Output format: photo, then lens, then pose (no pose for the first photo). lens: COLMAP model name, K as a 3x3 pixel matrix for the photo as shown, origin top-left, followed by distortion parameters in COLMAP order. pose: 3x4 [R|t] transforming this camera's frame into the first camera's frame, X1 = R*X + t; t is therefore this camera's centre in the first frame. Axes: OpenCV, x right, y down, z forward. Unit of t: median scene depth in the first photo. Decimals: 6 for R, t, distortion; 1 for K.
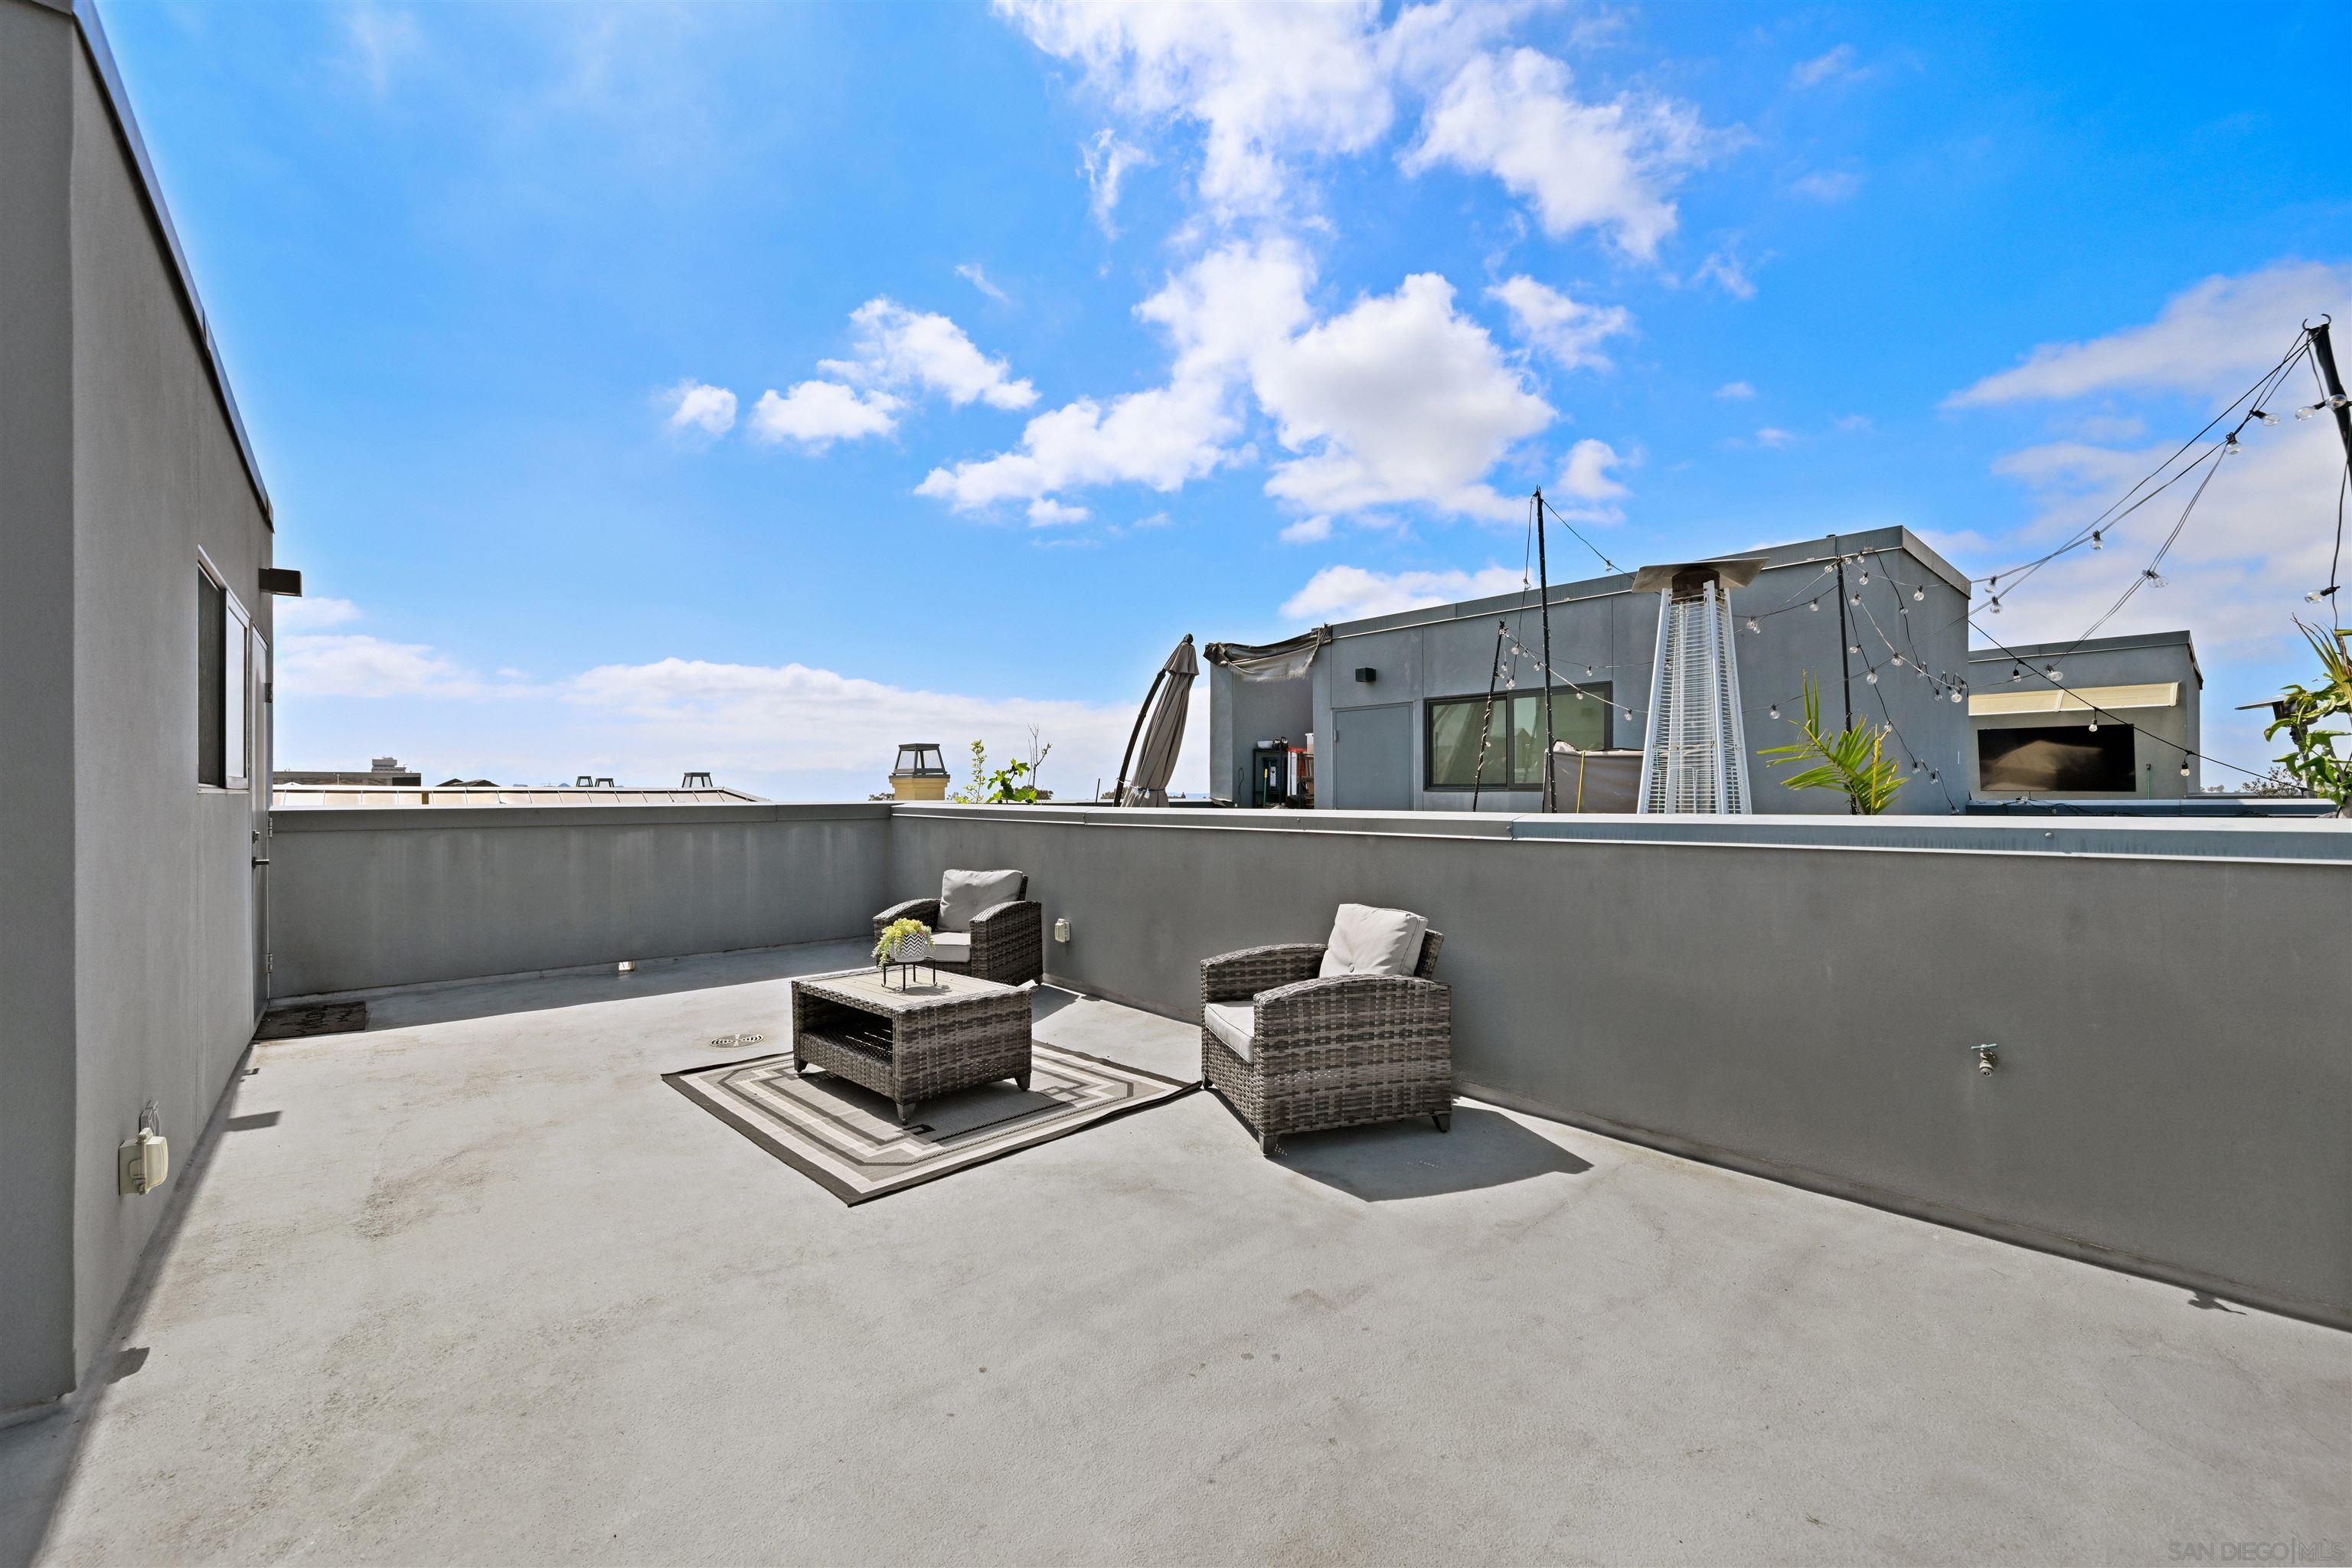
lens RADIAL K [[916.0, 0, 1185.0], [0, 916.0, 786.8], [0, 0, 1]] dist [0.000036, -0.000114]
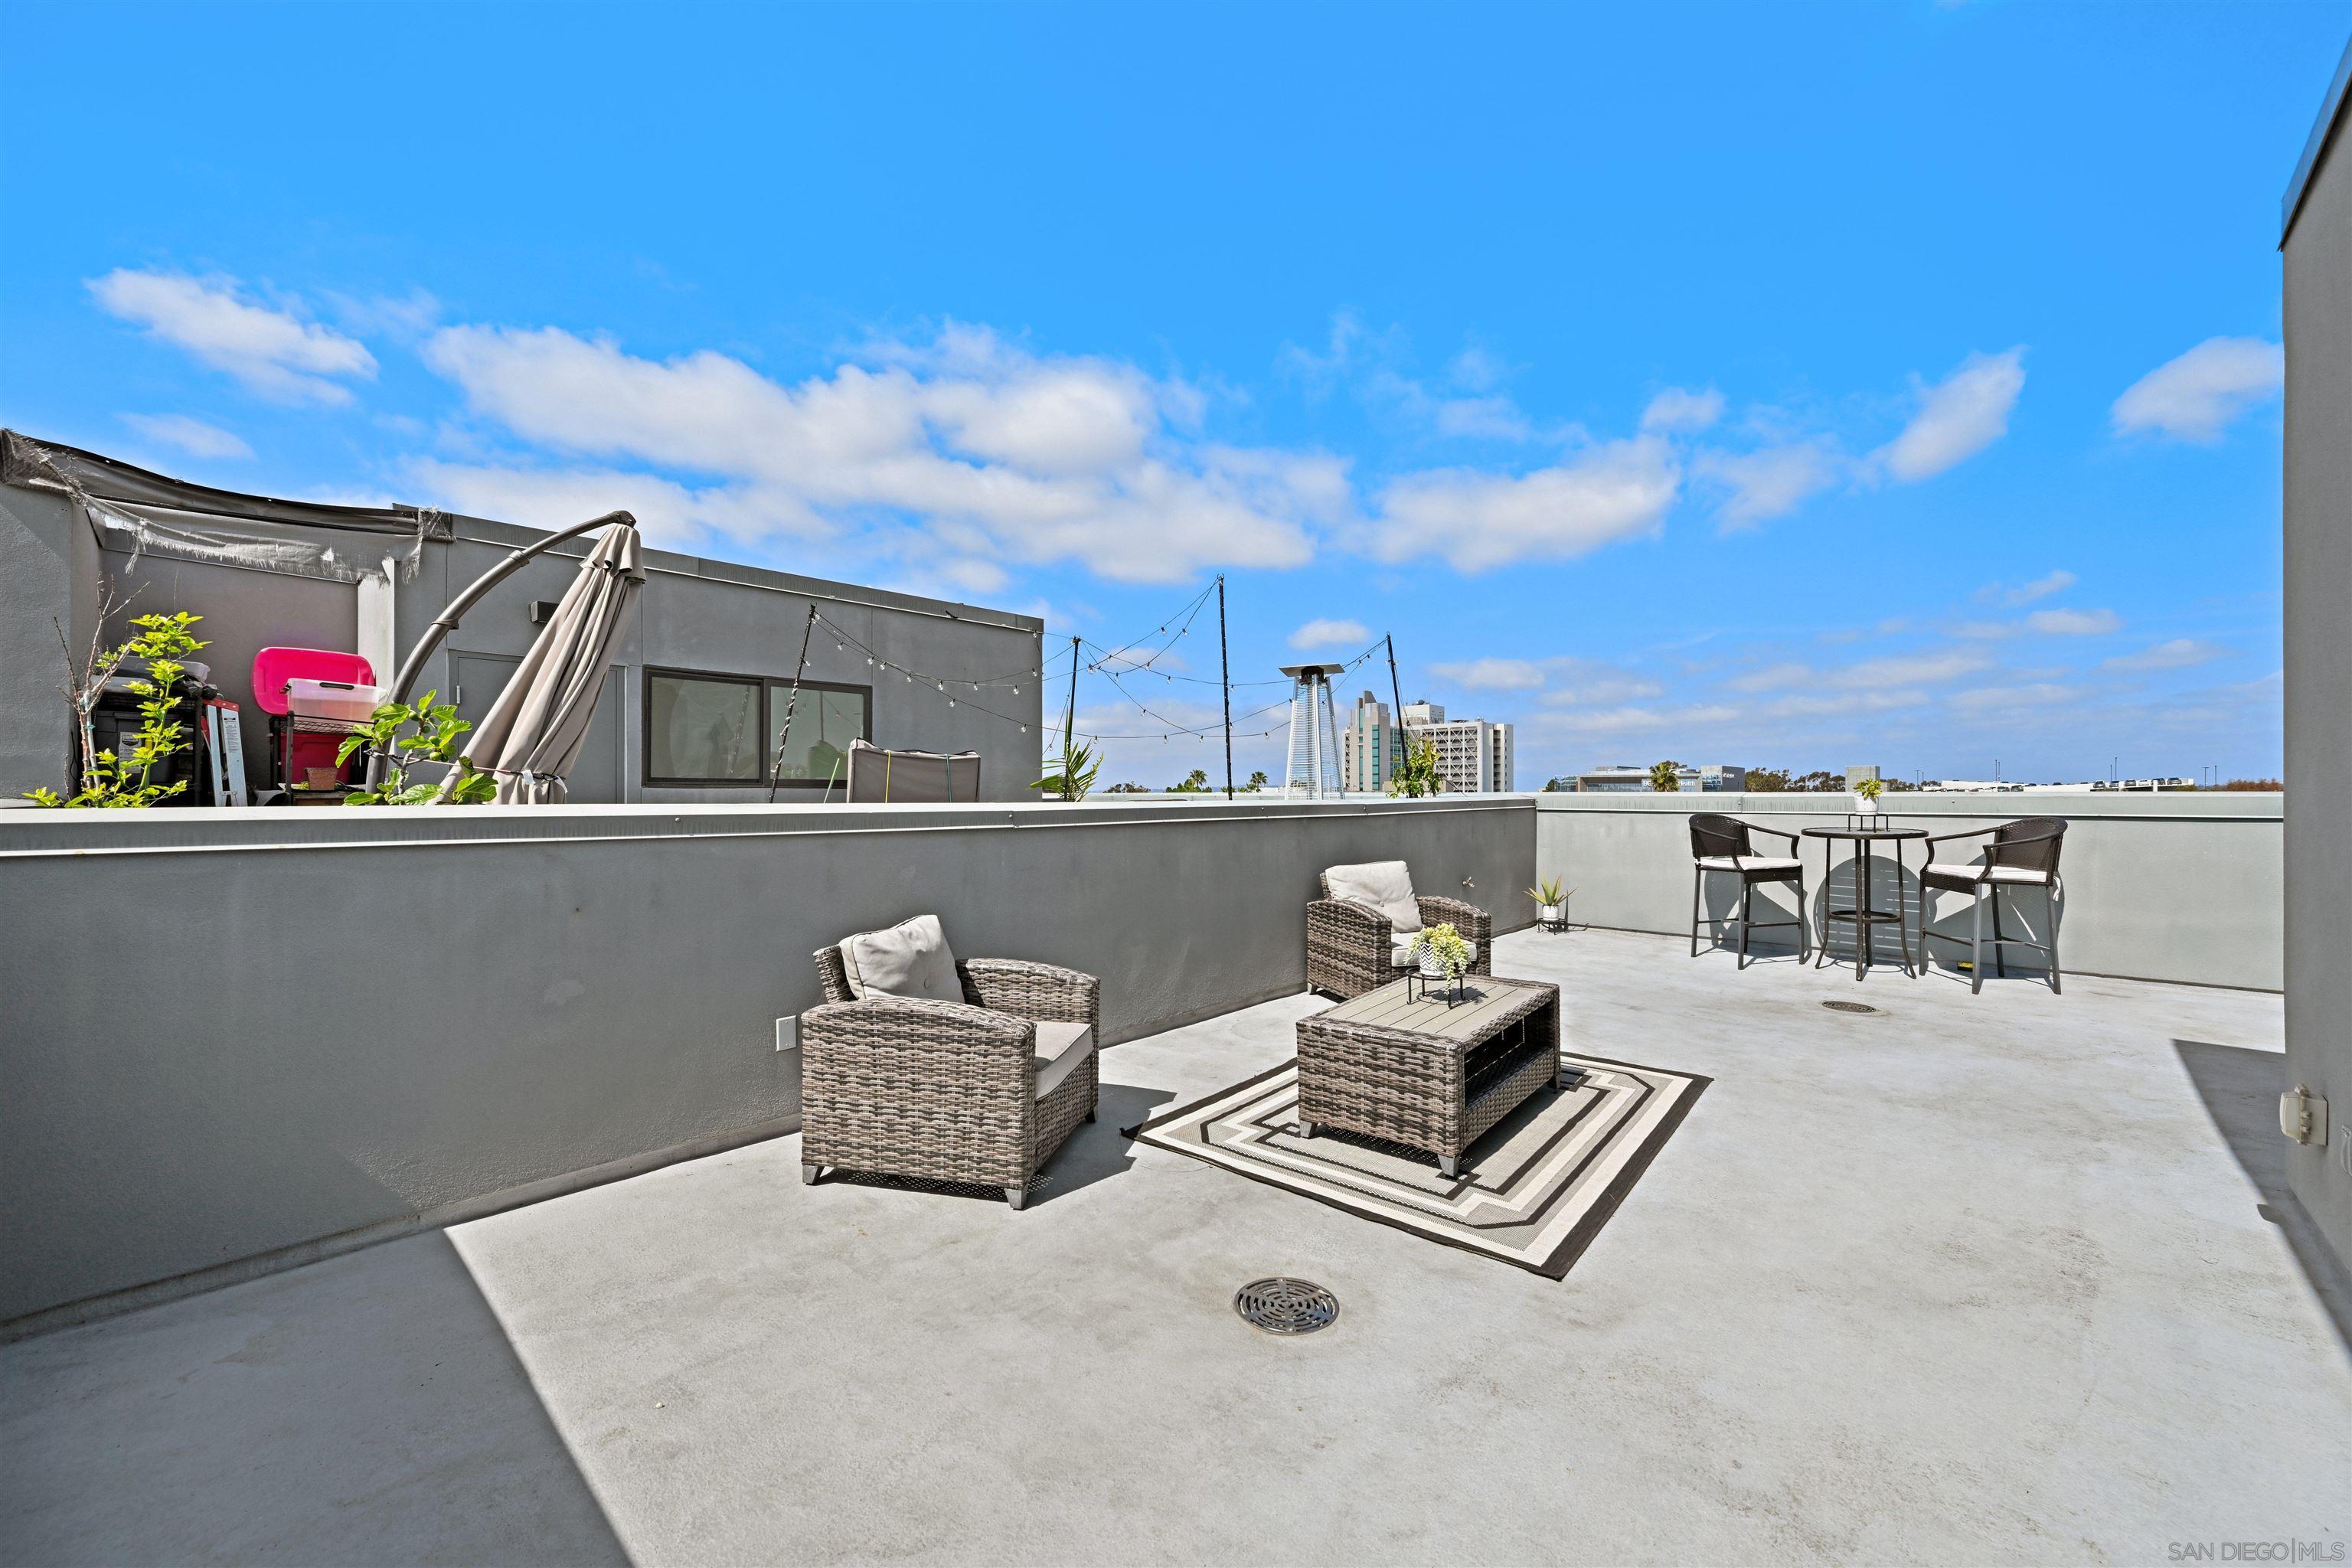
lens RADIAL K [[916.0, 0, 1185.0], [0, 916.0, 786.8], [0, 0, 1]] dist [0.000036, -0.000114]
pose [[-0.099214, 0.011944, 0.994994, -1.384855], [-0.004896, 0.999910, -0.012491, 0.030870], [-0.995054, -0.006110, -0.099147, 1.605286]]
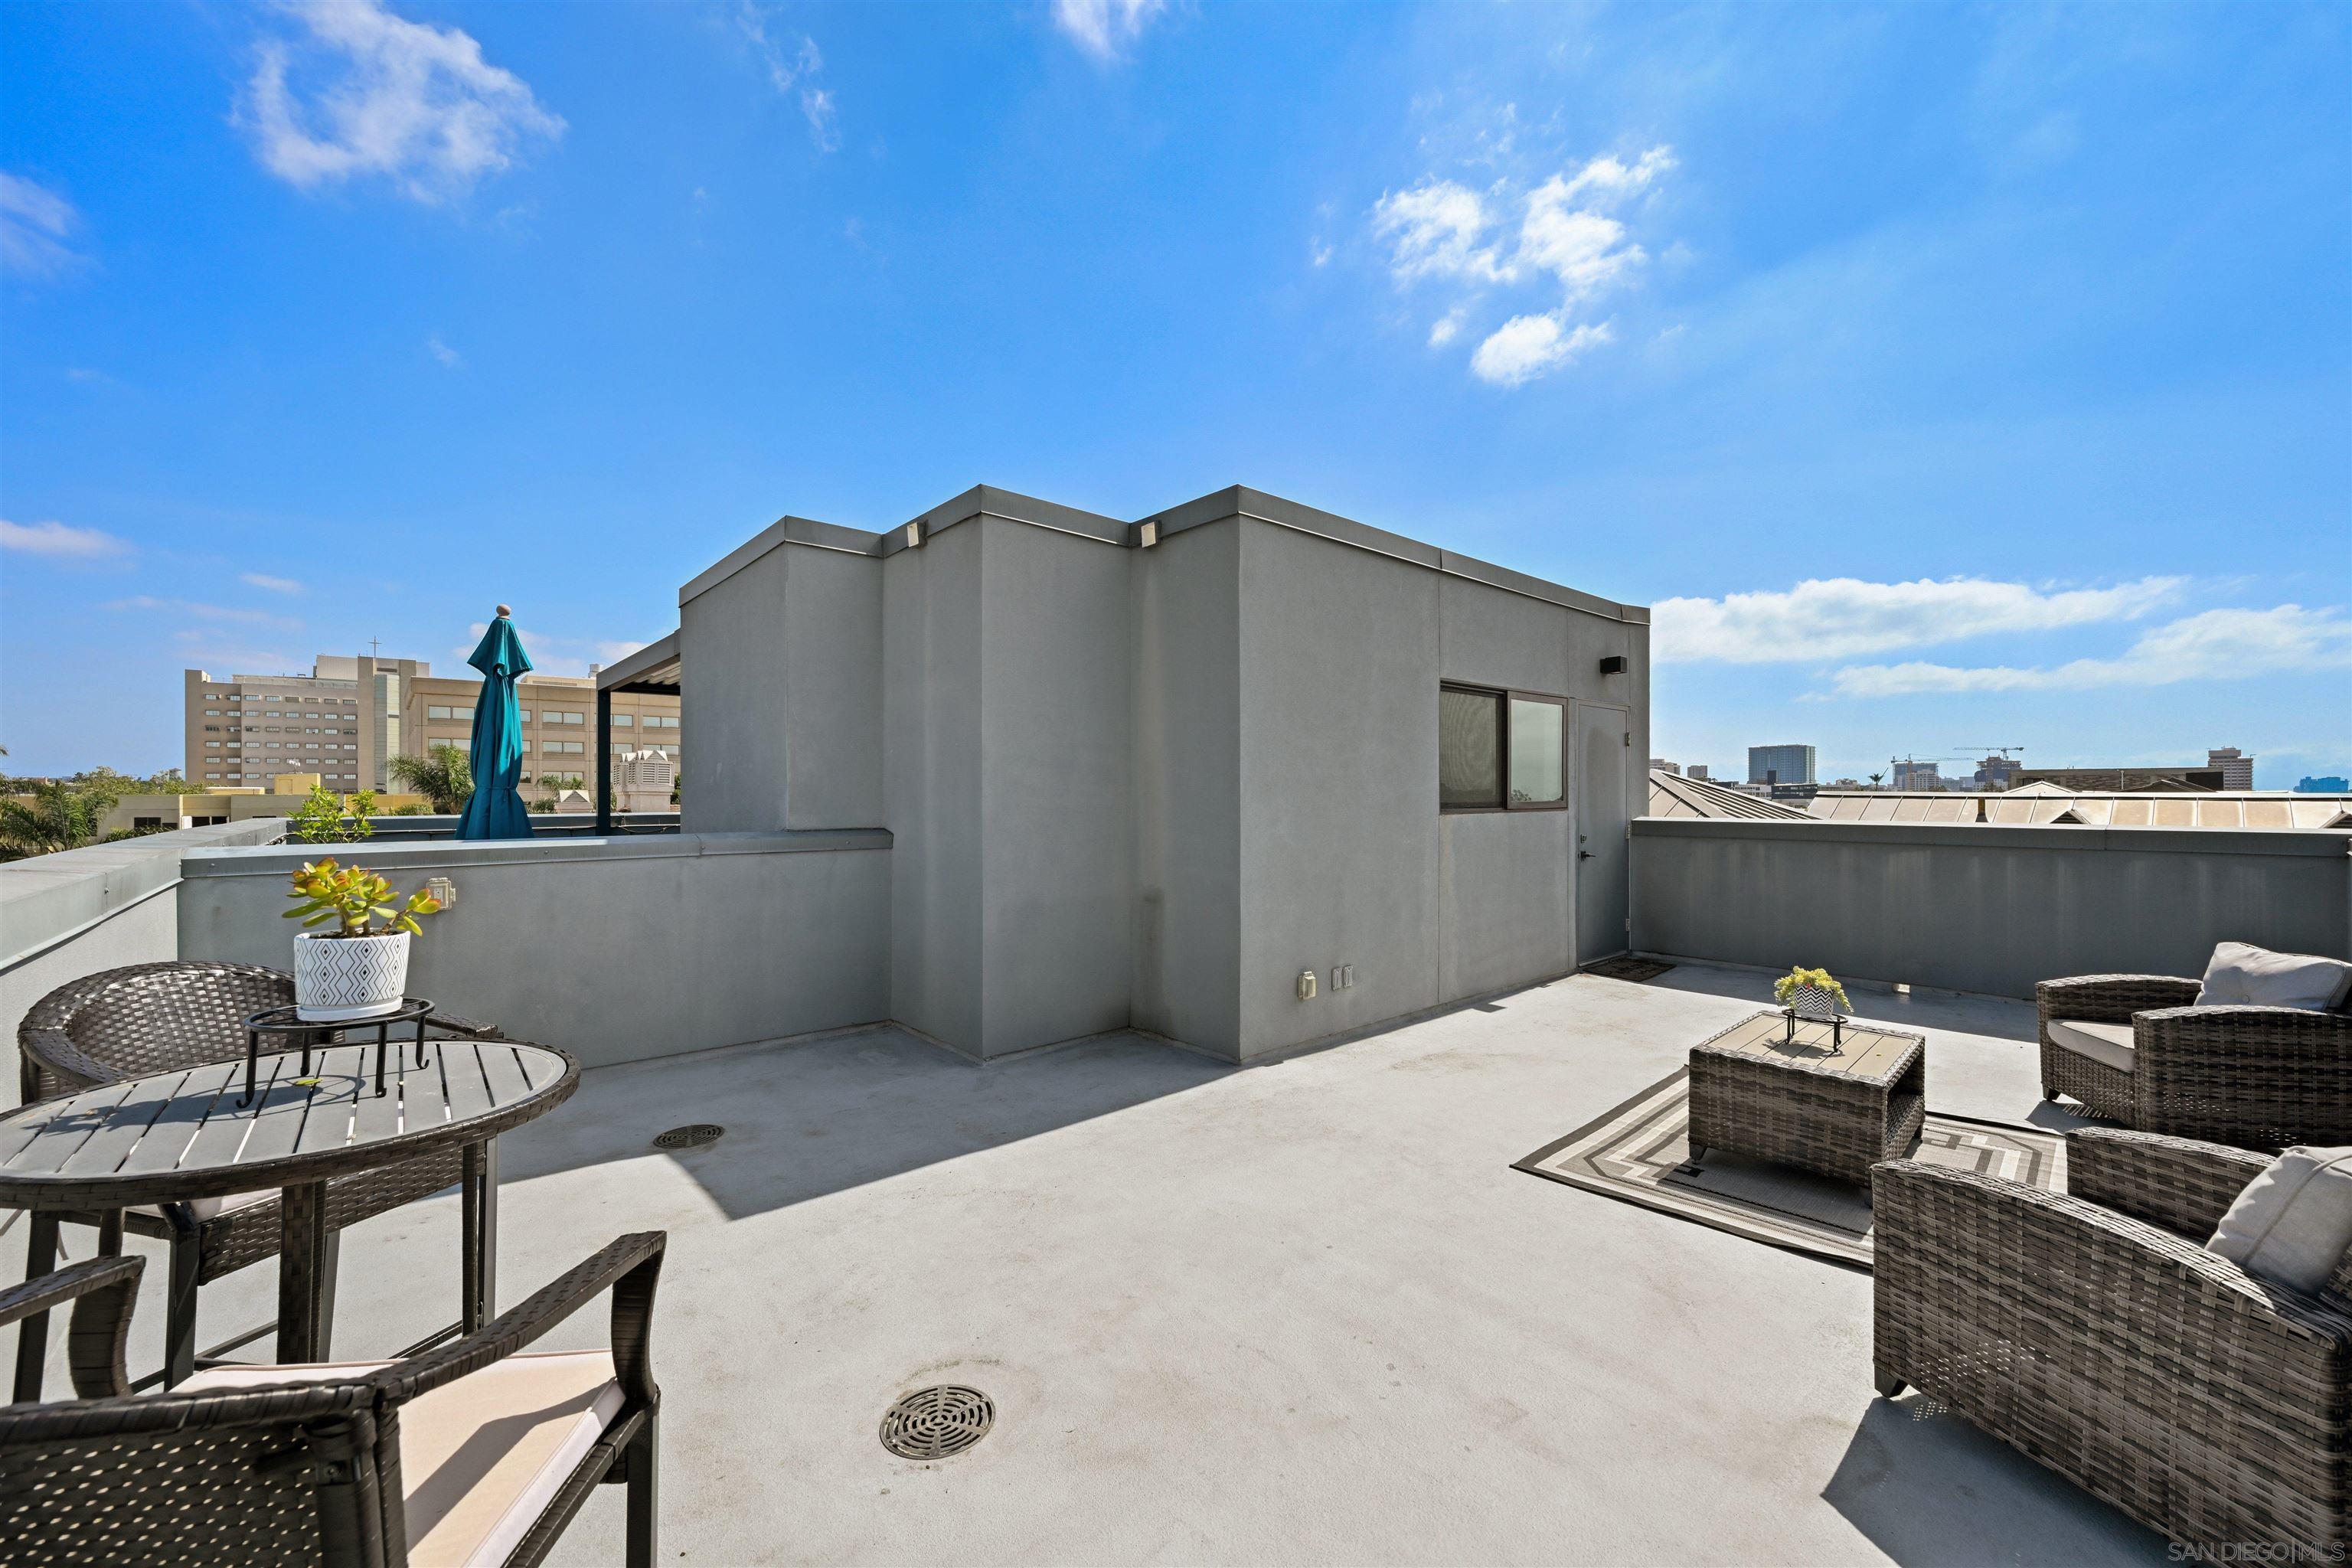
lens RADIAL K [[916.0, 0, 1185.0], [0, 916.0, 786.8], [0, 0, 1]] dist [0.000036, -0.000114]
pose [[0.003611, -0.003648, -0.999987, 0.720793], [0.008599, 0.999956, -0.003617, -0.043668], [0.999957, -0.008586, 0.003642, 0.466828]]
